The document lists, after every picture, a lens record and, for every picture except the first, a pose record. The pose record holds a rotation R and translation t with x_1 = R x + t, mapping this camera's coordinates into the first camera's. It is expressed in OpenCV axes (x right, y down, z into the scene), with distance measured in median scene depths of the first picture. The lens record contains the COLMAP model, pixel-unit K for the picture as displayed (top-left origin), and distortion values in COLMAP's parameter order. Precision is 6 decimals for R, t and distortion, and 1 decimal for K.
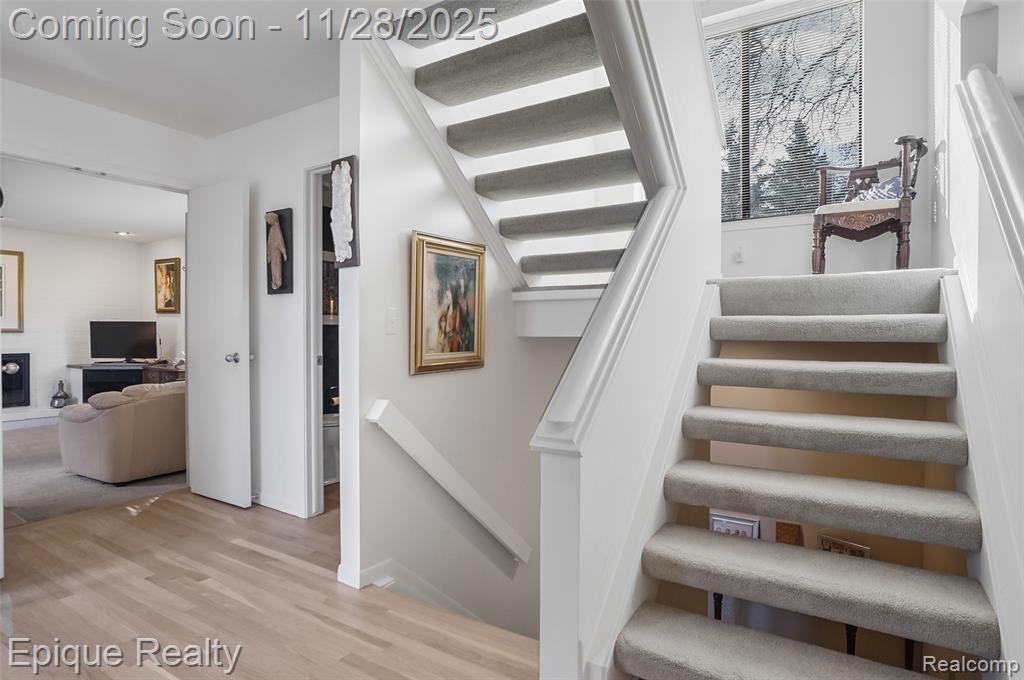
lens RADIAL K [[532.9, 0, 503.2], [0, 532.9, 338.6], [0, 0, 1]] dist [-0.049894, 0.022956]
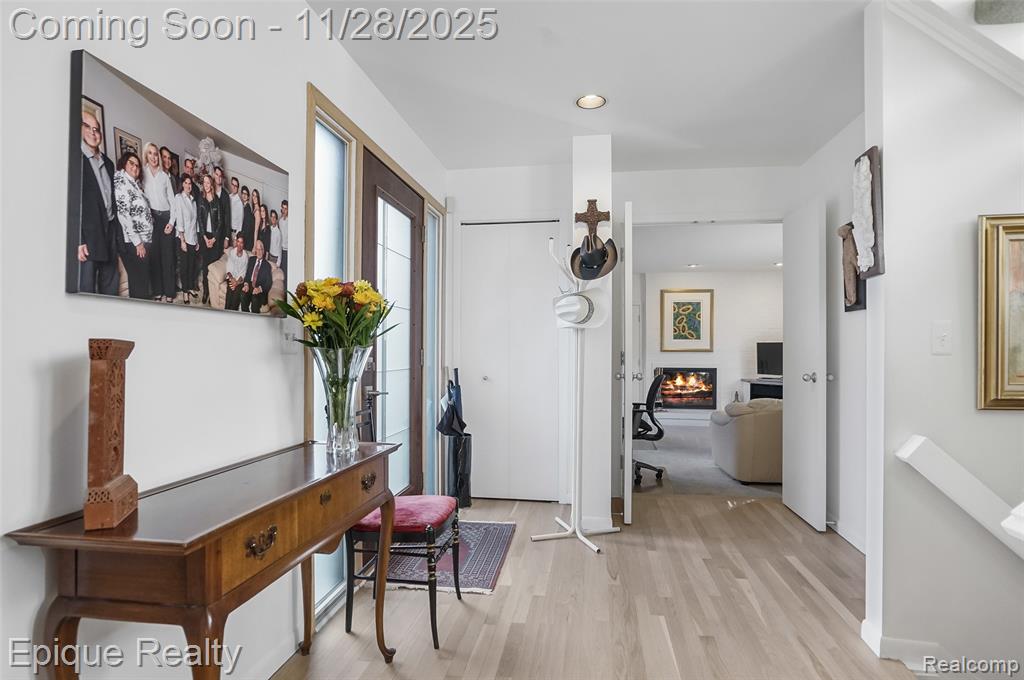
lens RADIAL K [[532.9, 0, 531.8], [0, 532.9, 345.5], [0, 0, 1]] dist [-0.049894, 0.022956]
pose [[0.423548, -0.006108, -0.905853, 0.169074], [-0.017912, 0.999725, -0.015117, 0.000870], [0.905697, 0.022628, 0.423322, 0.093975]]
